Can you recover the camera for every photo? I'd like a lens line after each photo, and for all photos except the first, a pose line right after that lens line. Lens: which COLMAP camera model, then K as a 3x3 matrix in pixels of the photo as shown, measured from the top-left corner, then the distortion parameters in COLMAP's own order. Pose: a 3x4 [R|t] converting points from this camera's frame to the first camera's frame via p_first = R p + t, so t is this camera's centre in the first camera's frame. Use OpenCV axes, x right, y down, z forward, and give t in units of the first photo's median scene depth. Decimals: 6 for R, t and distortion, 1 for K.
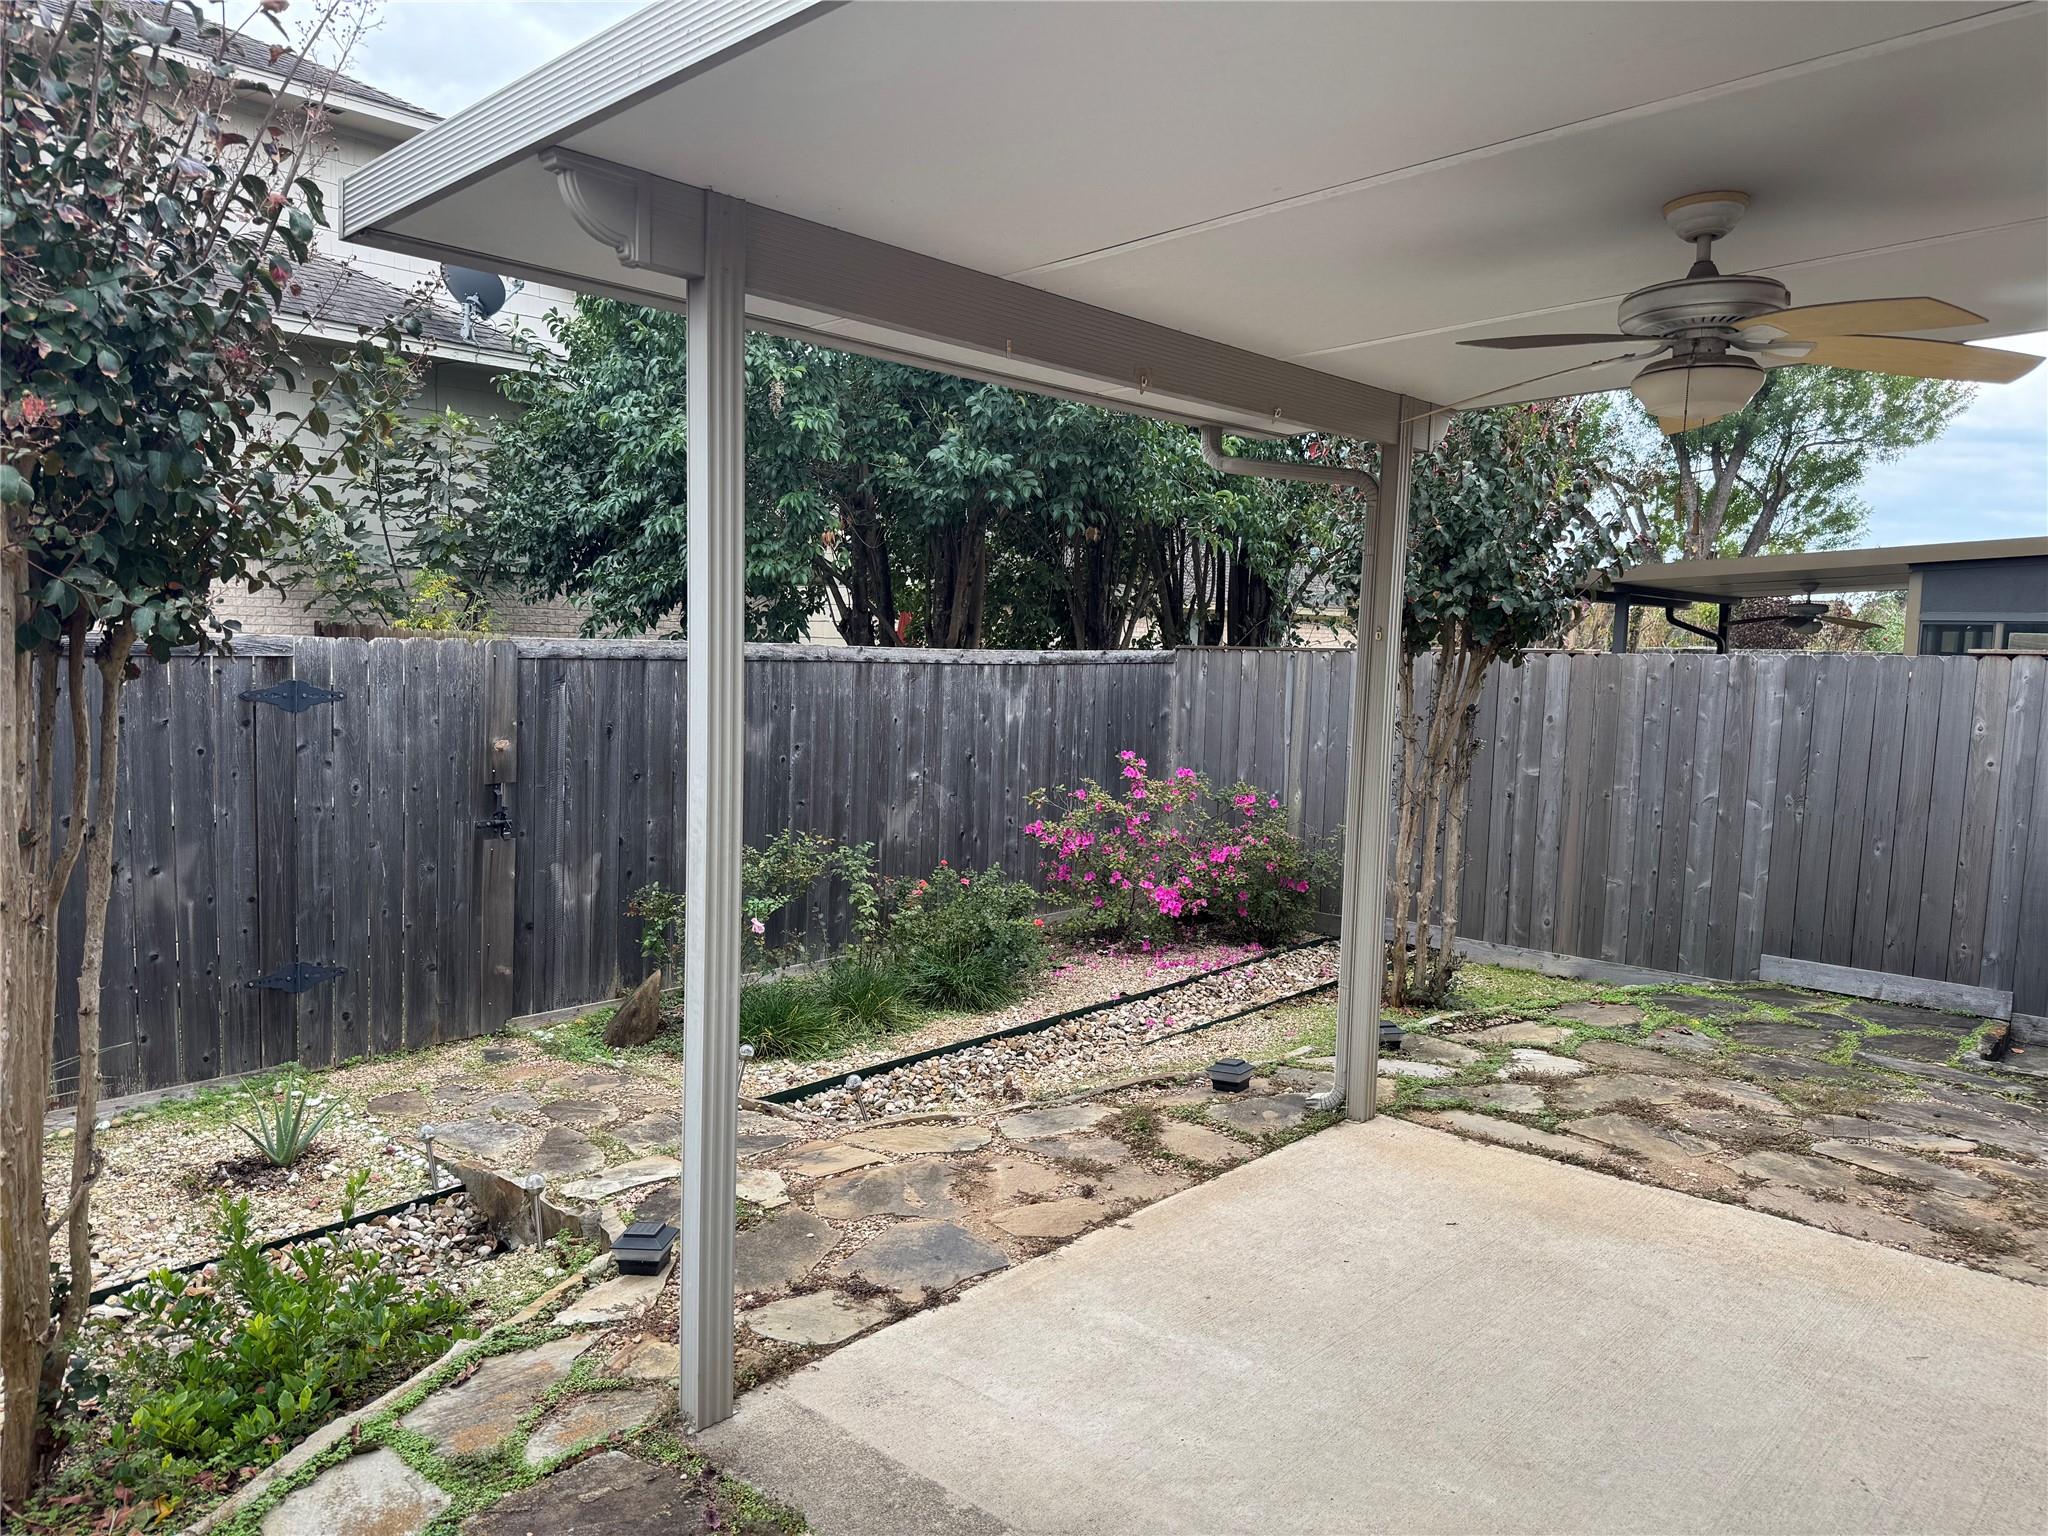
lens RADIAL K [[1407.9, 0, 1024.0], [0, 1407.9, 768.0], [0, 0, 1]] dist [0.070867, -0.091812]
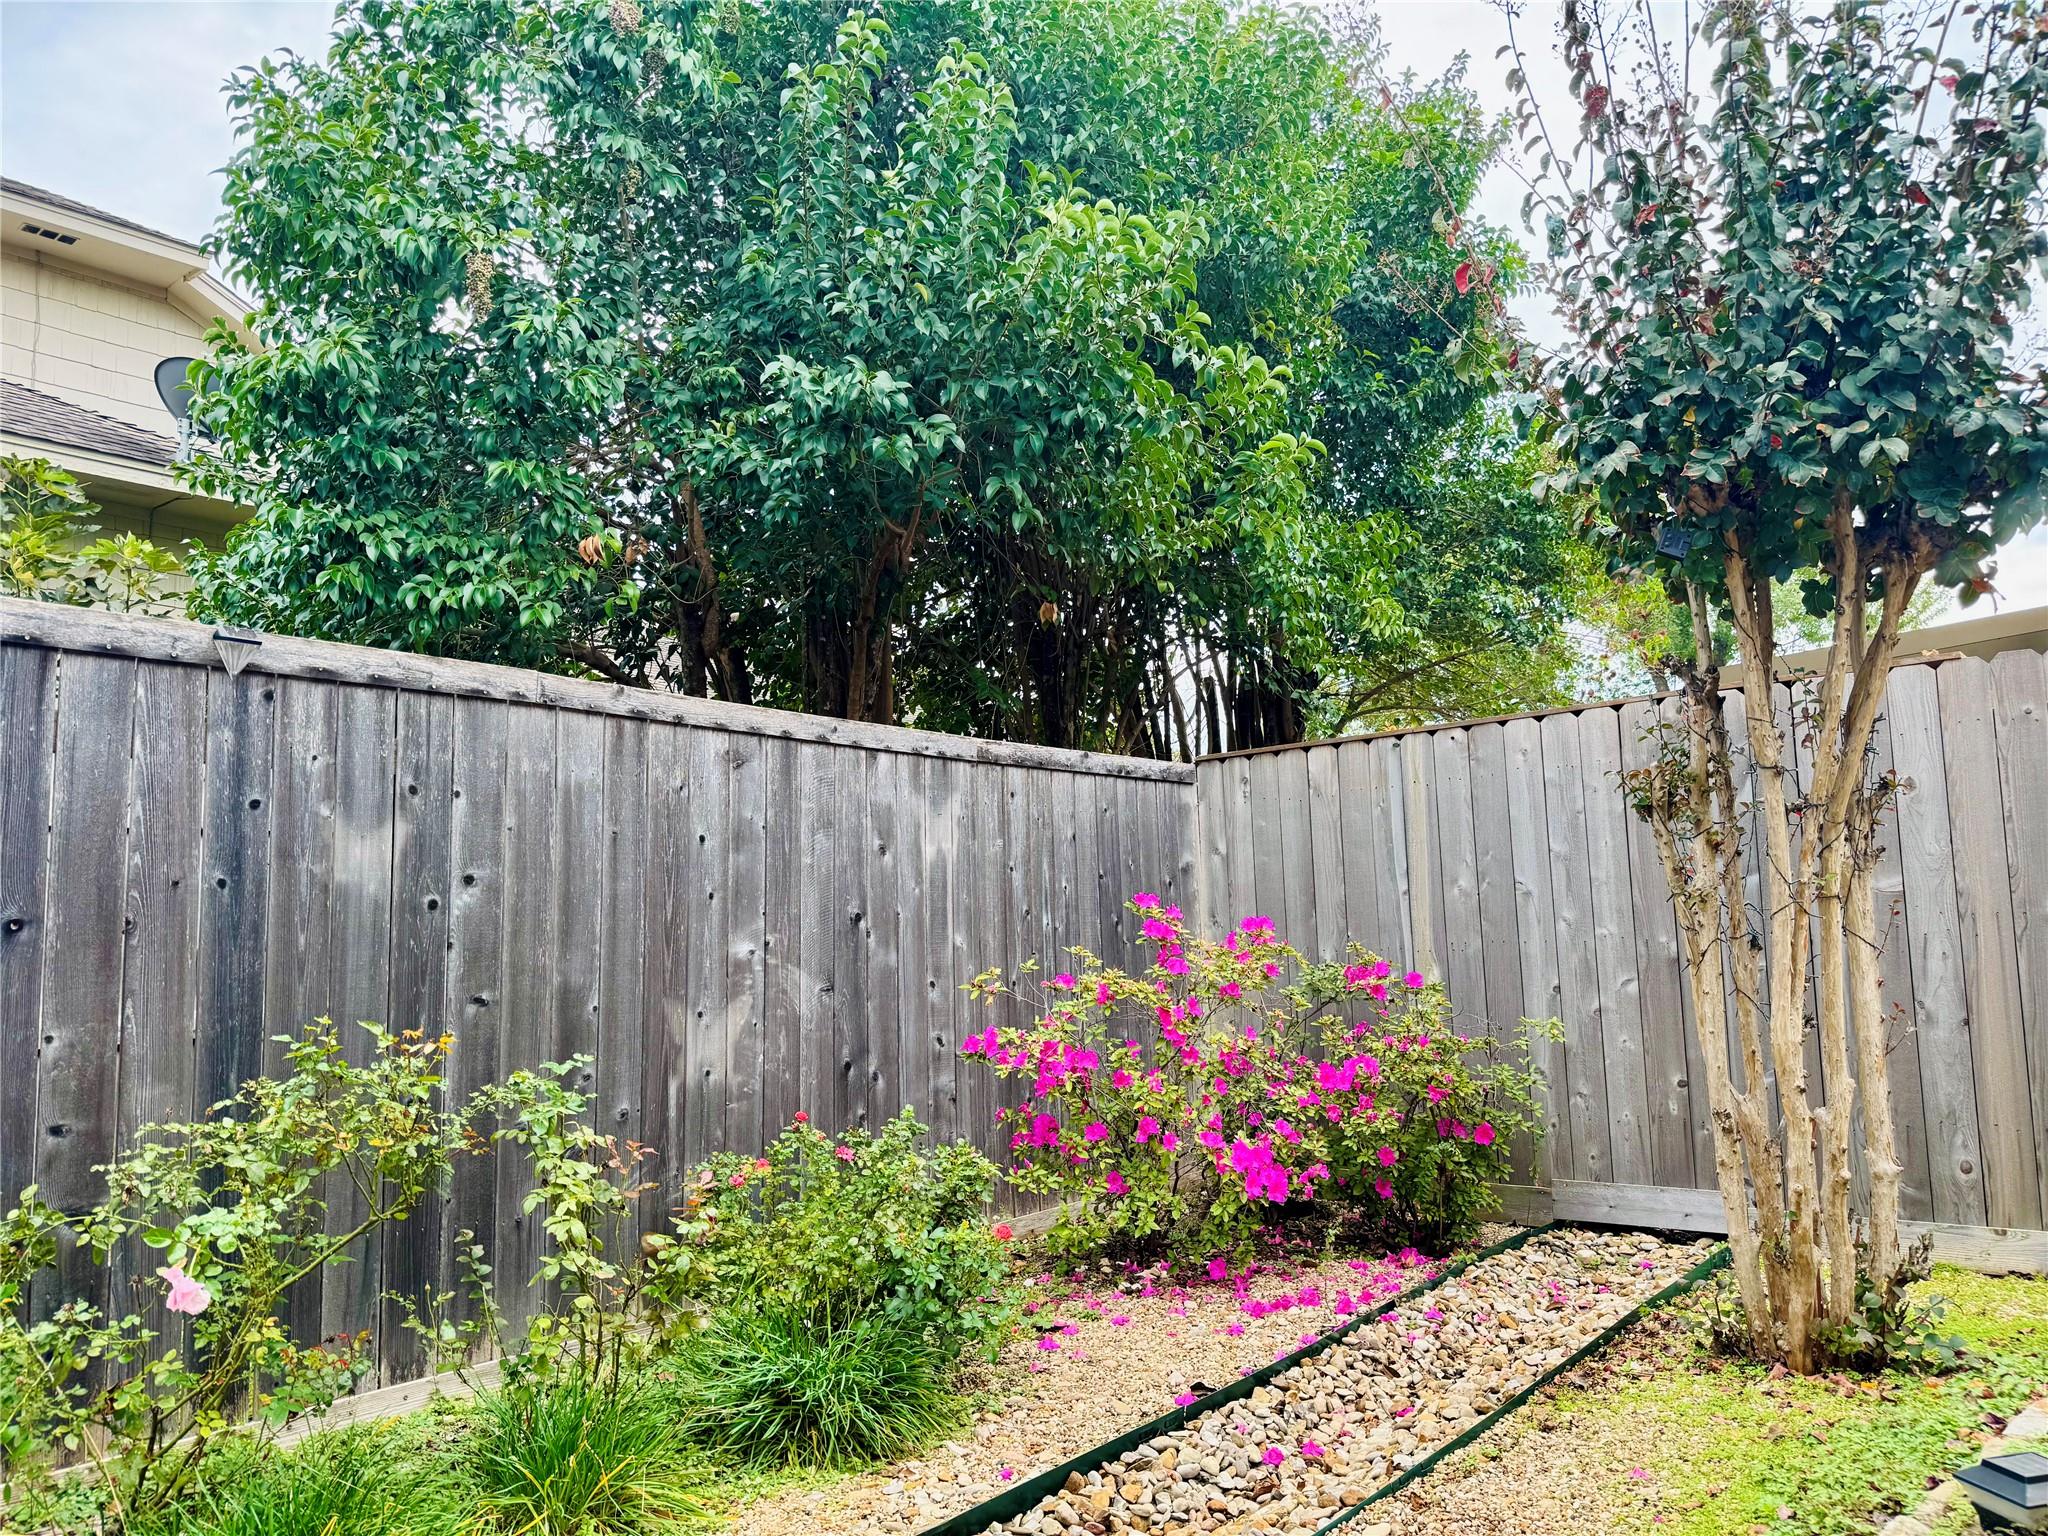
lens RADIAL K [[1431.5, 0, 1024.0], [0, 1431.5, 768.0], [0, 0, 1]] dist [0.143388, -0.273356]
pose [[0.997682, -0.052989, 0.042701, 0.005386], [0.060627, 0.977086, -0.204025, 0.058158], [-0.030911, 0.206141, 0.978034, 0.502521]]
